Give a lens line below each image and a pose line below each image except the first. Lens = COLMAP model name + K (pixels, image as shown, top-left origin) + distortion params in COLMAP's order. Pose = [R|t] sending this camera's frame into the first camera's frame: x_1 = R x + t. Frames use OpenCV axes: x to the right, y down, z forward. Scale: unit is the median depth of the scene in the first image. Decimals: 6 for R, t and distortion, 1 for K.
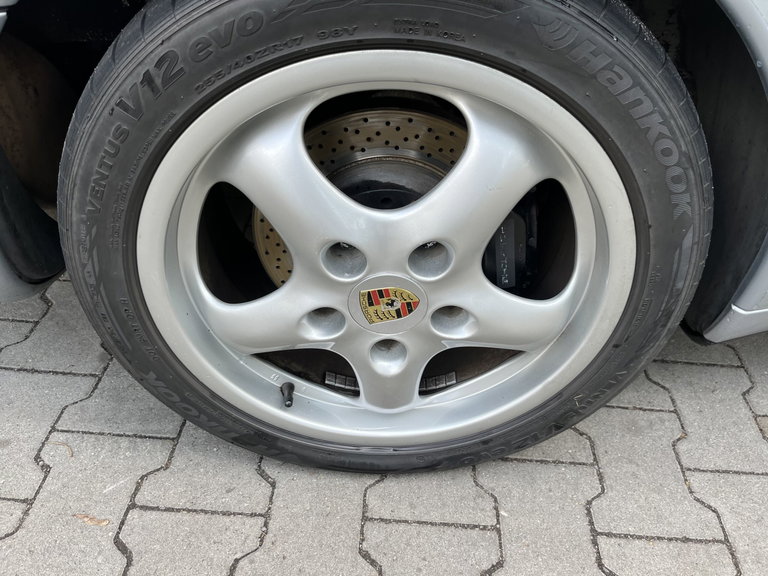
lens RADIAL K [[594.3, 0, 385.0], [0, 594.3, 291.9], [0, 0, 1]] dist [0.020901, -0.032758]
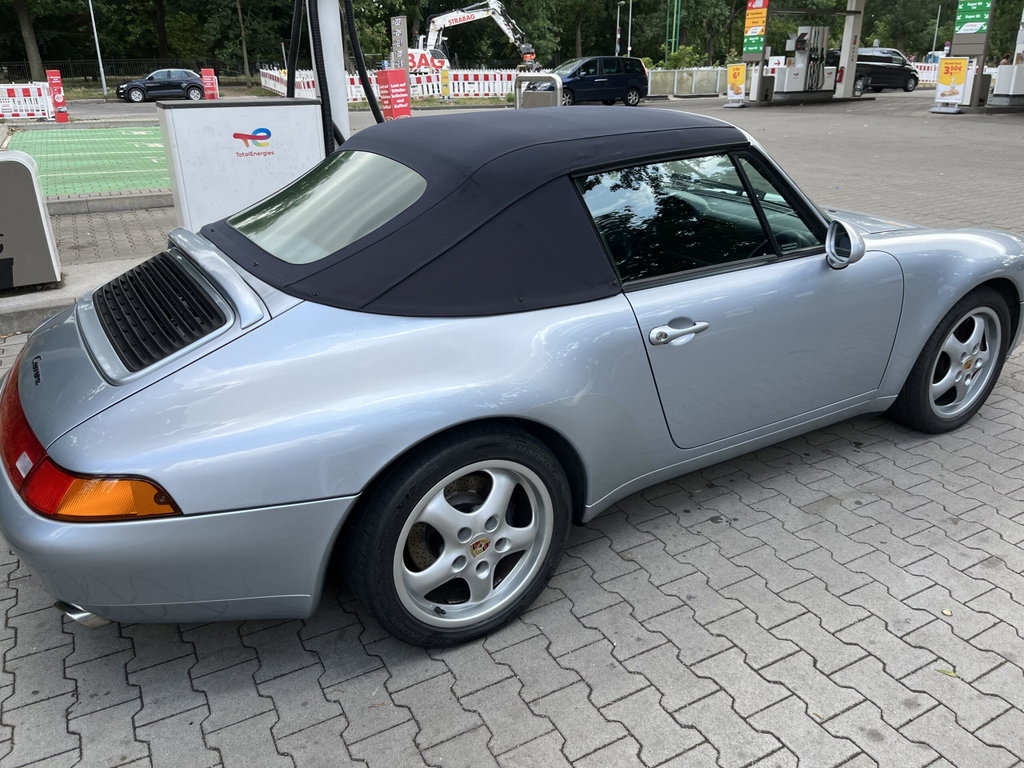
lens RADIAL K [[792.5, 0, 511.6], [0, 792.5, 384.5], [0, 0, 1]] dist [0.020901, -0.032758]
pose [[0.849395, -0.258215, 0.460275, -1.297099], [0.382239, 0.902344, -0.199170, 0.124658], [-0.363898, 0.345109, 0.865146, -2.326938]]
